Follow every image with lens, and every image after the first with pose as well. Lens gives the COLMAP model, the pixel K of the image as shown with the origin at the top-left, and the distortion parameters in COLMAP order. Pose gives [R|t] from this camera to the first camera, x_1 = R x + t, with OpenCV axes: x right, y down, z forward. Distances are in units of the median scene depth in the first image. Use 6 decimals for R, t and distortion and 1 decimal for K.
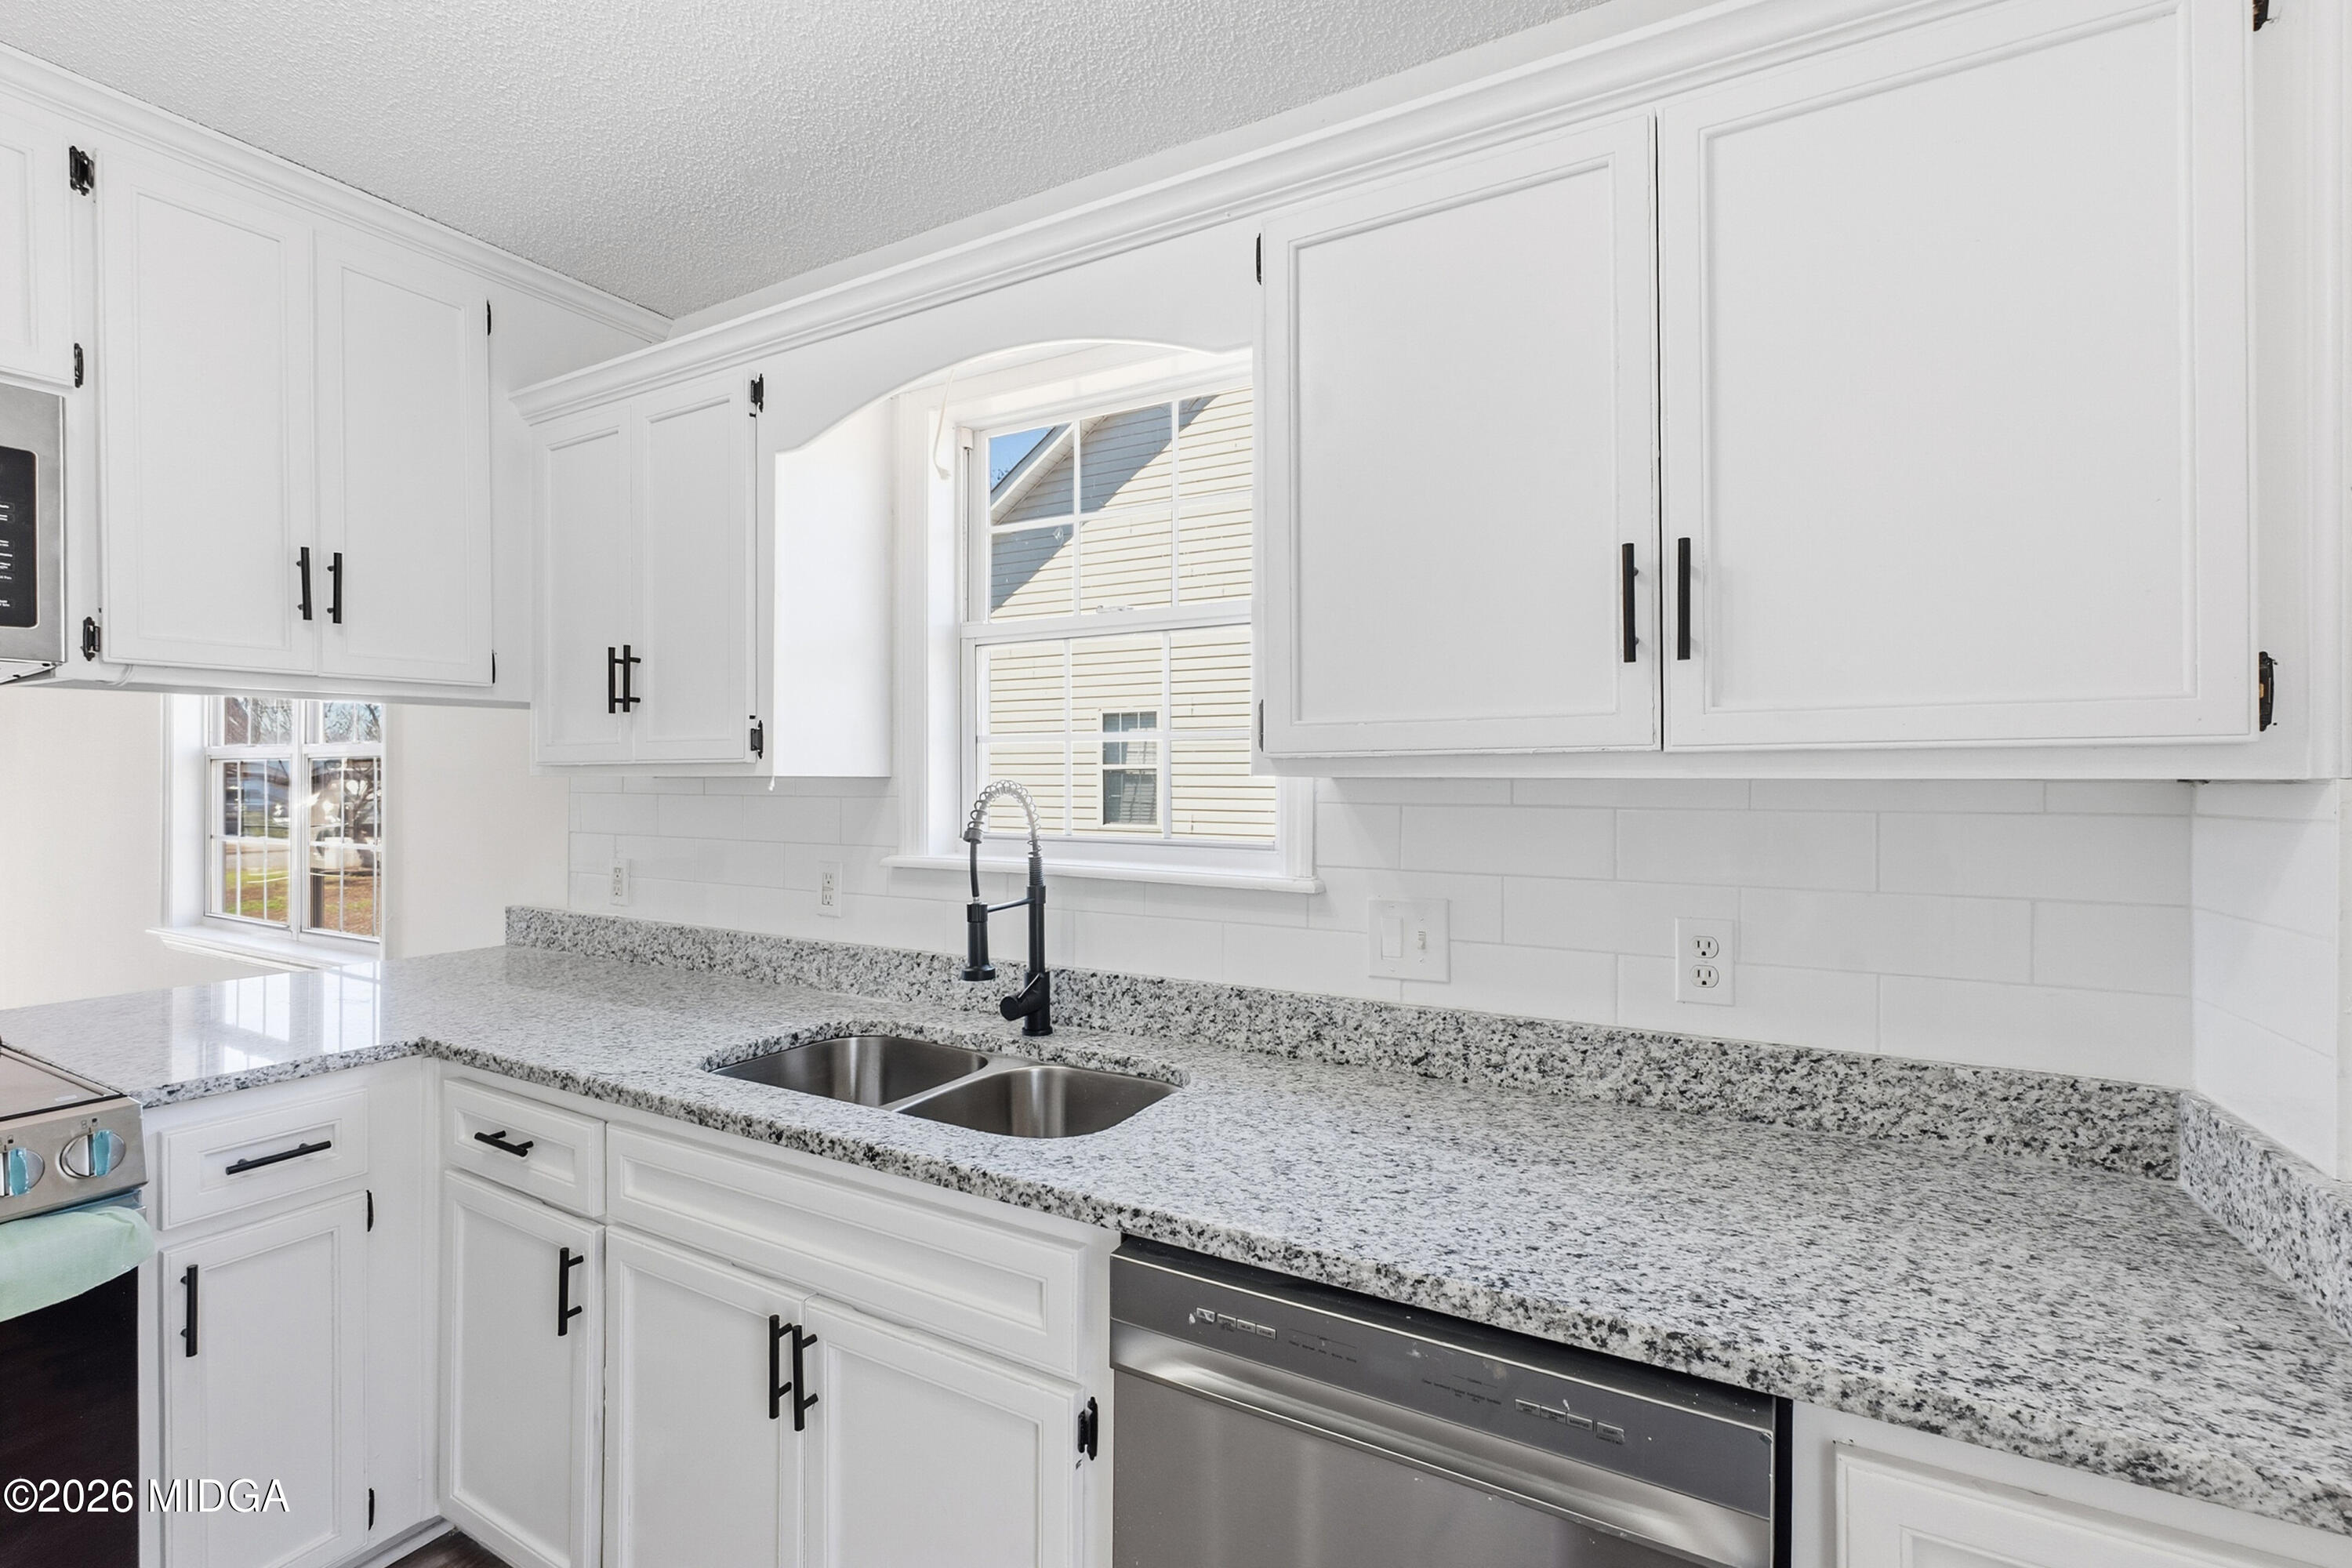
lens RADIAL K [[1048.2, 0, 1168.5], [0, 1048.2, 778.8], [0, 0, 1]] dist [-0.002034, 0.000574]
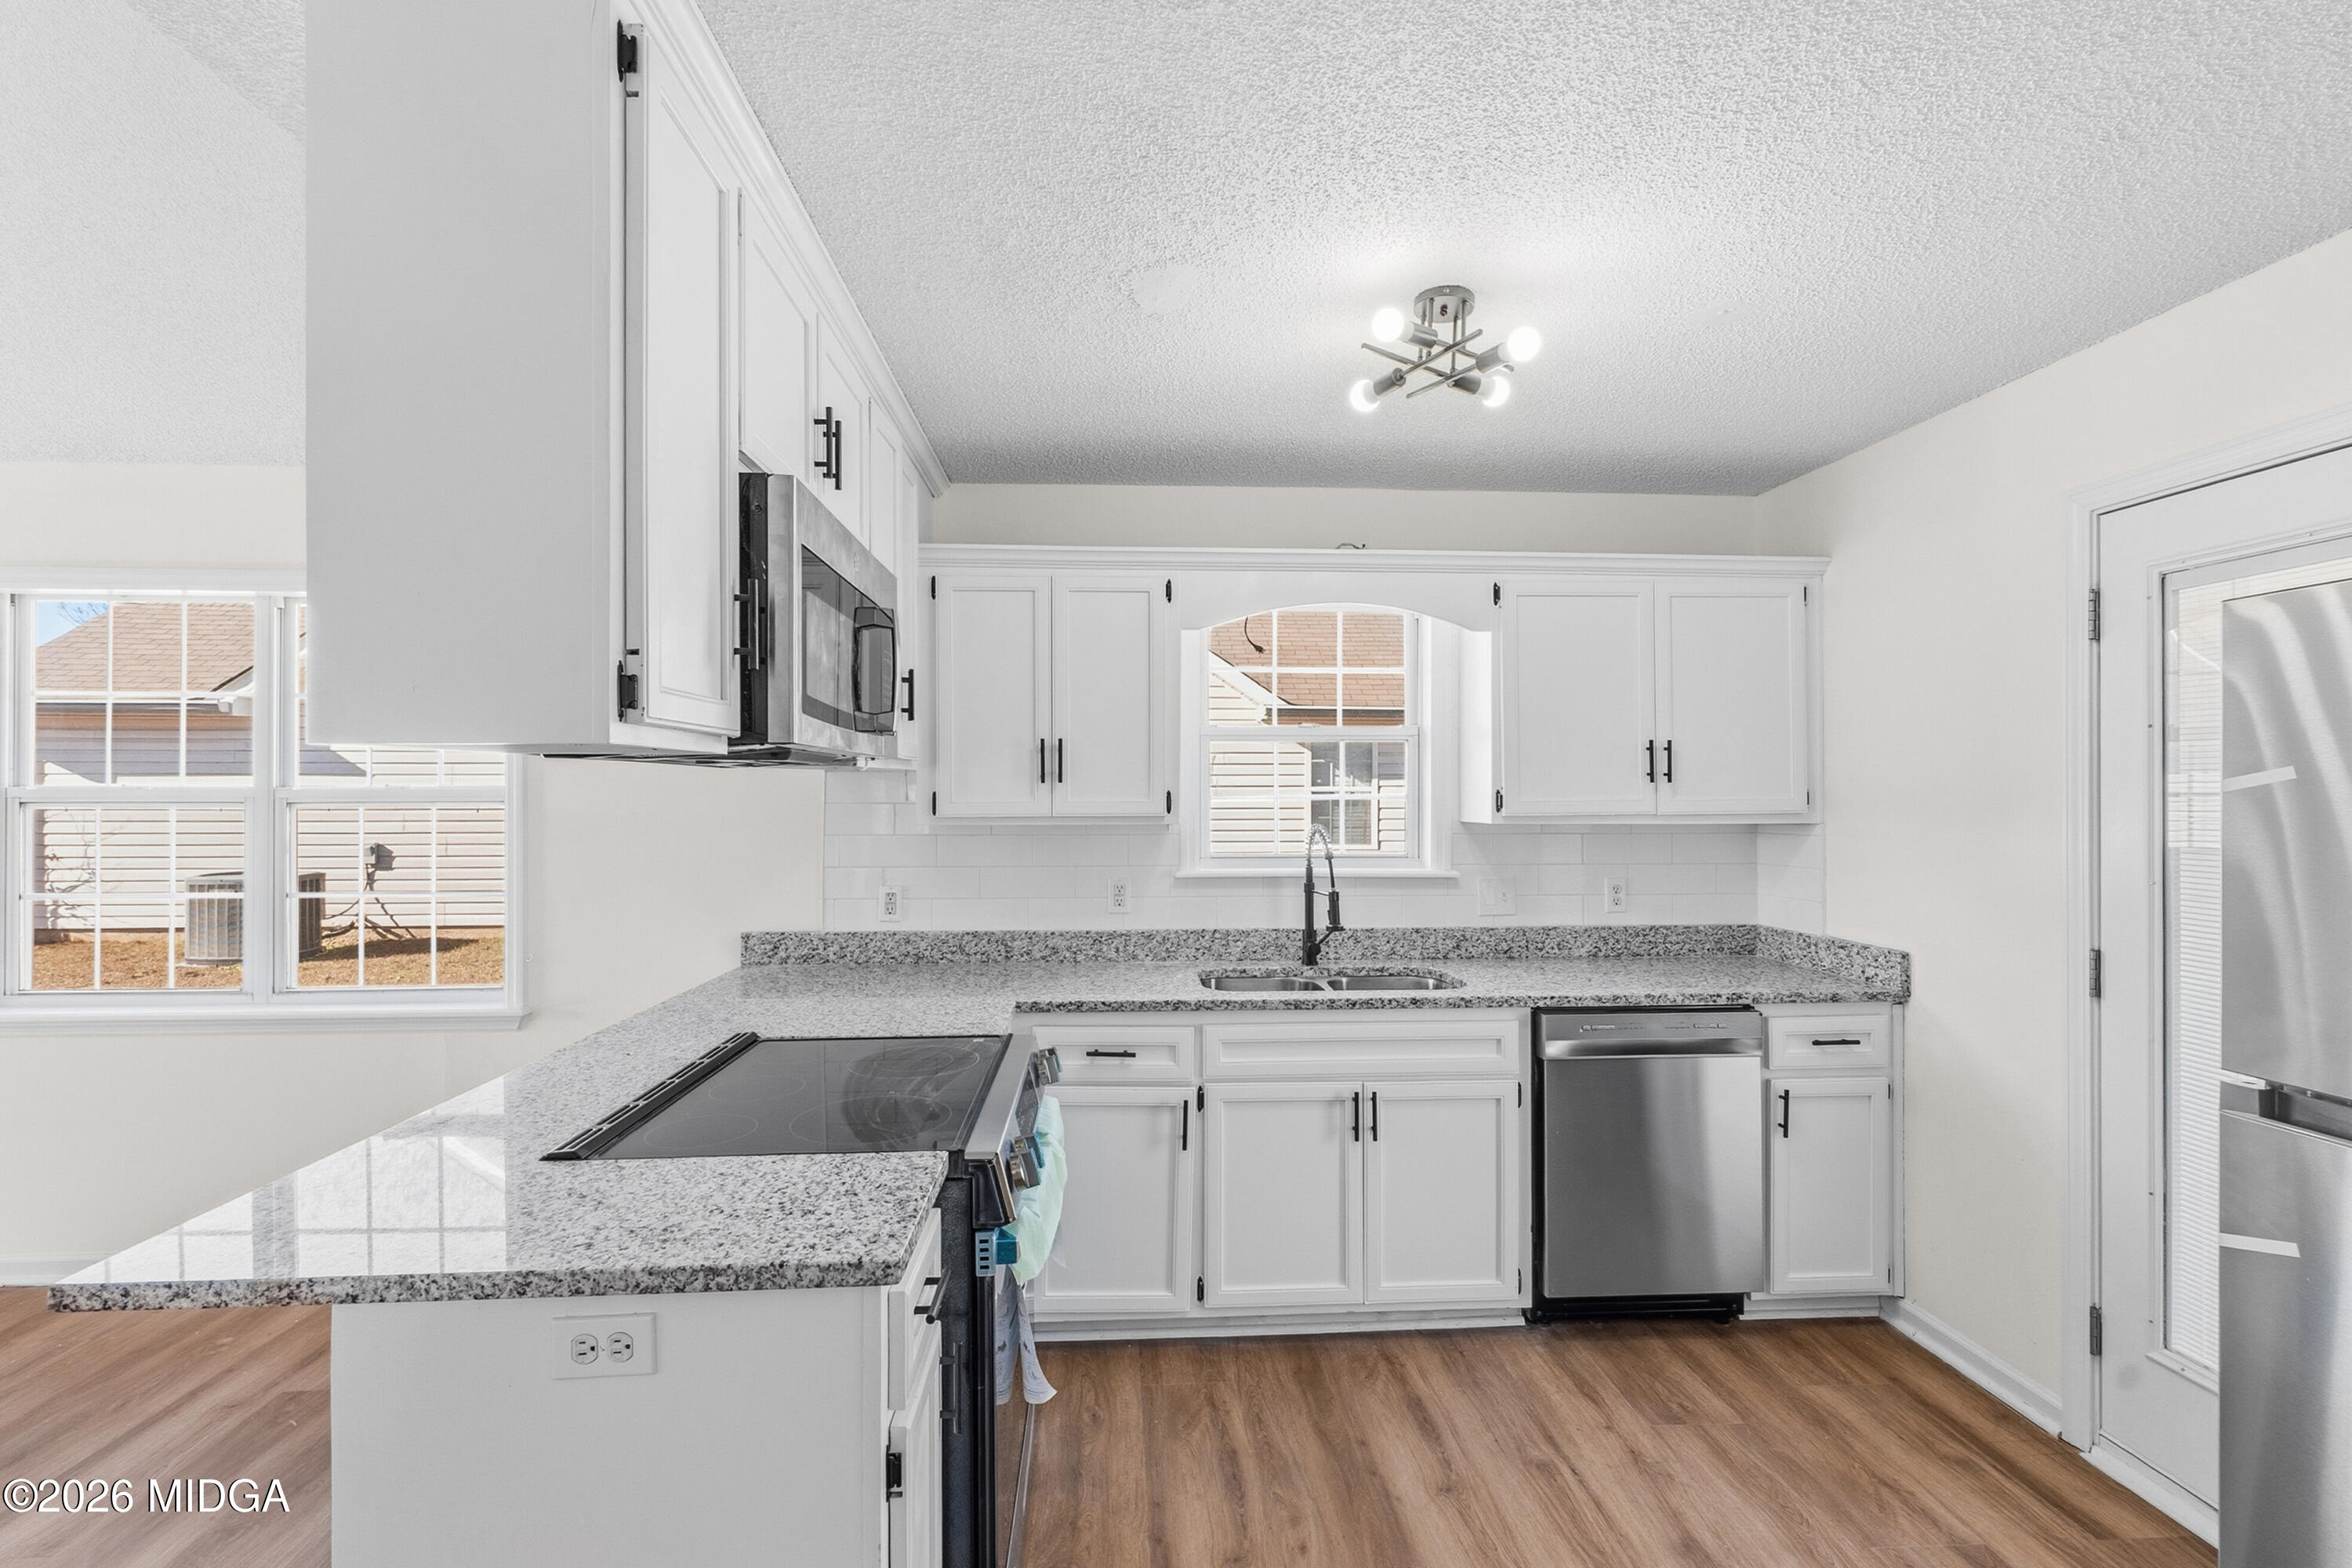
lens RADIAL K [[1036.7, 0, 1173.5], [0, 1036.7, 790.7], [0, 0, 1]] dist [-0.003222, 0.001515]
pose [[0.838676, -0.000111, 0.544630, -1.459118], [0.001866, 0.999995, -0.002669, -0.058702], [-0.544627, 0.003254, 0.838672, -0.415578]]
